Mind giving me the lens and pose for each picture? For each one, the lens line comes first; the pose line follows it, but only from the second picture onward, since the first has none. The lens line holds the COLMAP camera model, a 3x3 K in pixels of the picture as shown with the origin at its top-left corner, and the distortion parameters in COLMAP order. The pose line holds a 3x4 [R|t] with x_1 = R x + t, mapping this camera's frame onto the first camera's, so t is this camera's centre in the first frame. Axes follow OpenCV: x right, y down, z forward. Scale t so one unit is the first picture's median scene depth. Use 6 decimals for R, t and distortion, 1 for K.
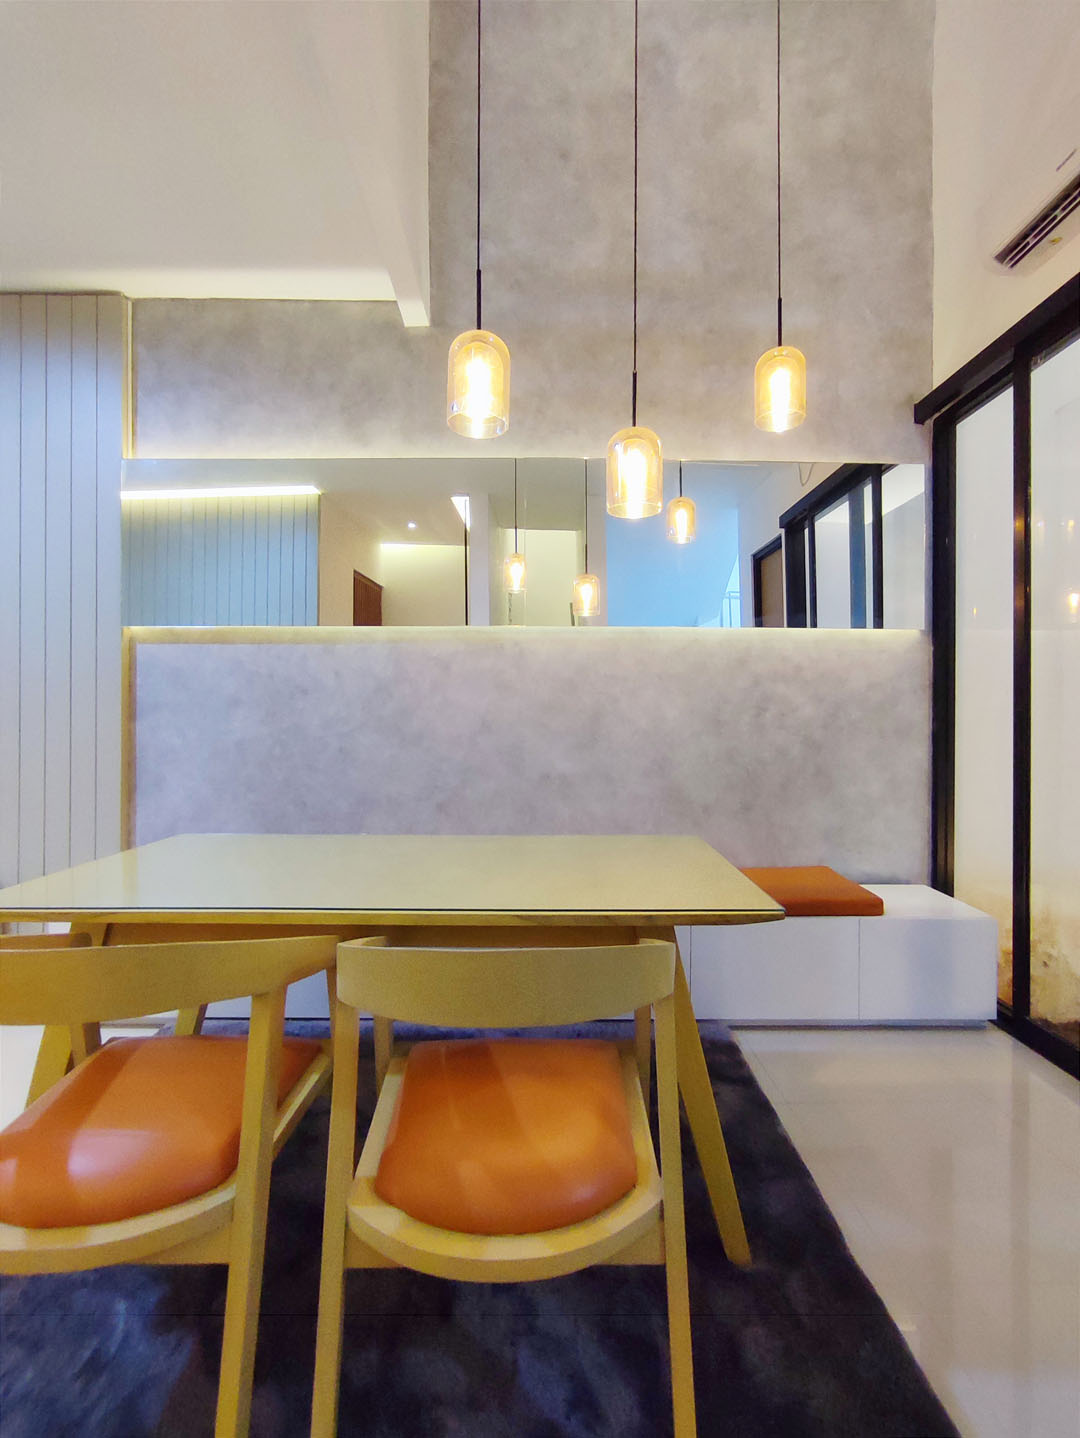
lens RADIAL K [[652.0, 0, 542.3], [0, 652.0, 714.2], [0, 0, 1]] dist [-0.013015, 0.005288]
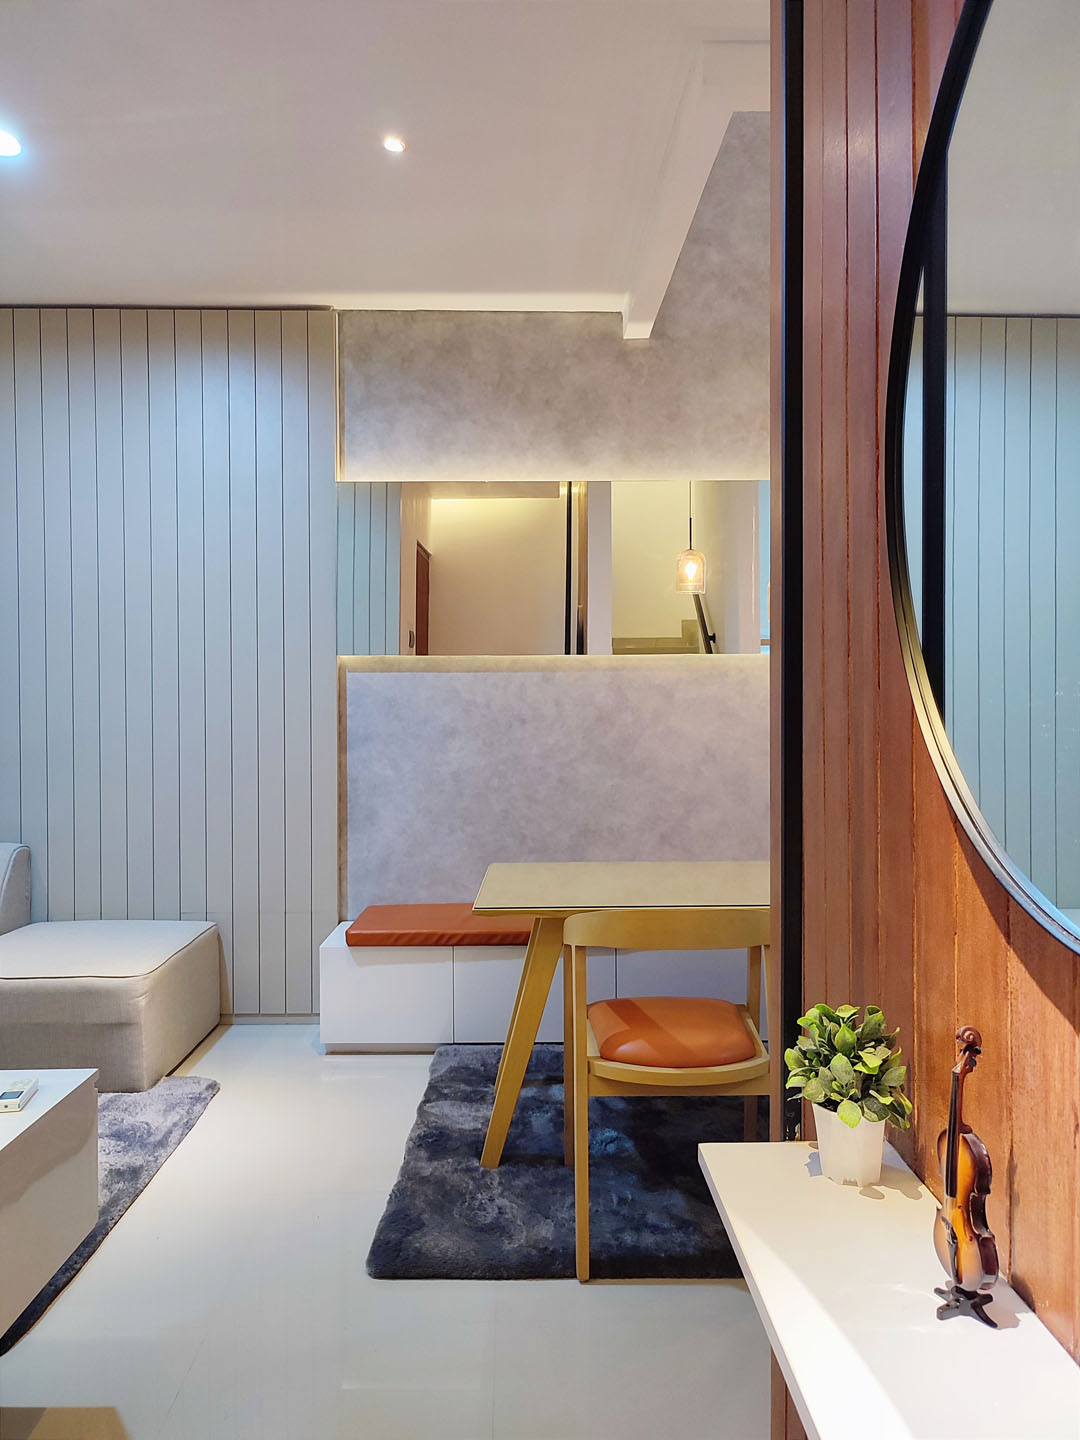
lens RADIAL K [[1049.8, 0, 547.1], [0, 1049.8, 740.1], [0, 0, 1]] dist [0.005323, -0.001993]
pose [[0.999925, -0.007941, 0.009306, -0.343657], [0.007636, 0.999448, 0.032323, -0.056328], [-0.009557, -0.032250, 0.999434, -0.566136]]
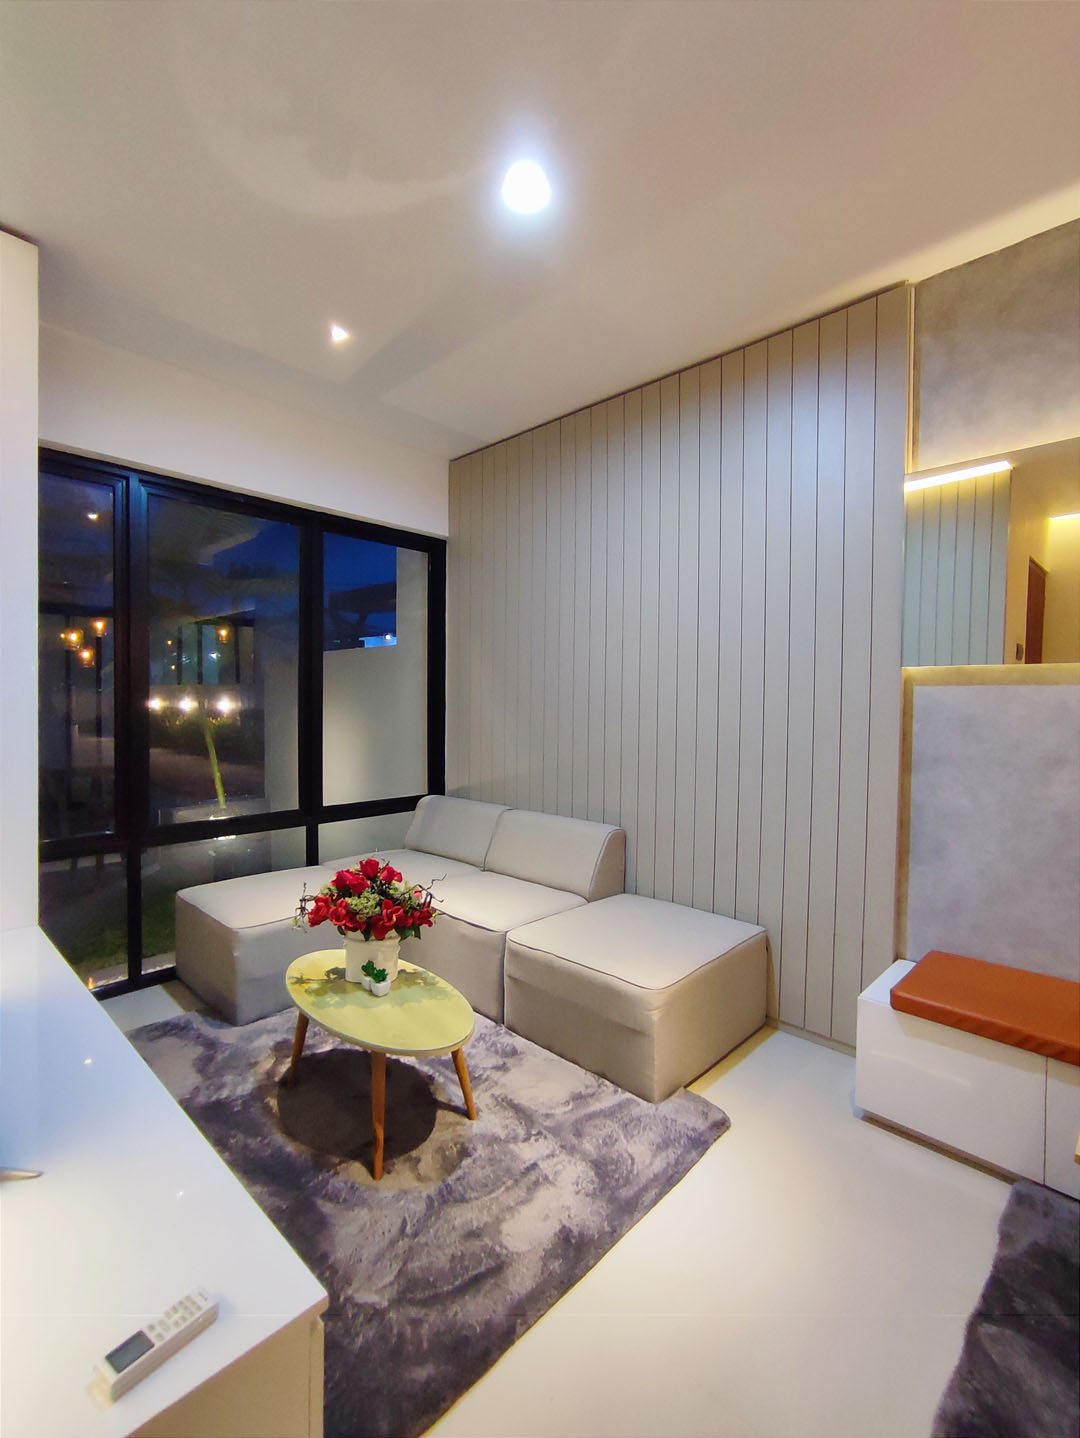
lens RADIAL K [[652.0, 0, 534.4], [0, 652.0, 726.1], [0, 0, 1]] dist [-0.013015, 0.005288]
pose [[0.715774, 0.020312, -0.698037, -0.382015], [-0.003963, 0.999679, 0.025025, -0.075166], [0.698321, -0.015145, 0.715624, 0.025335]]
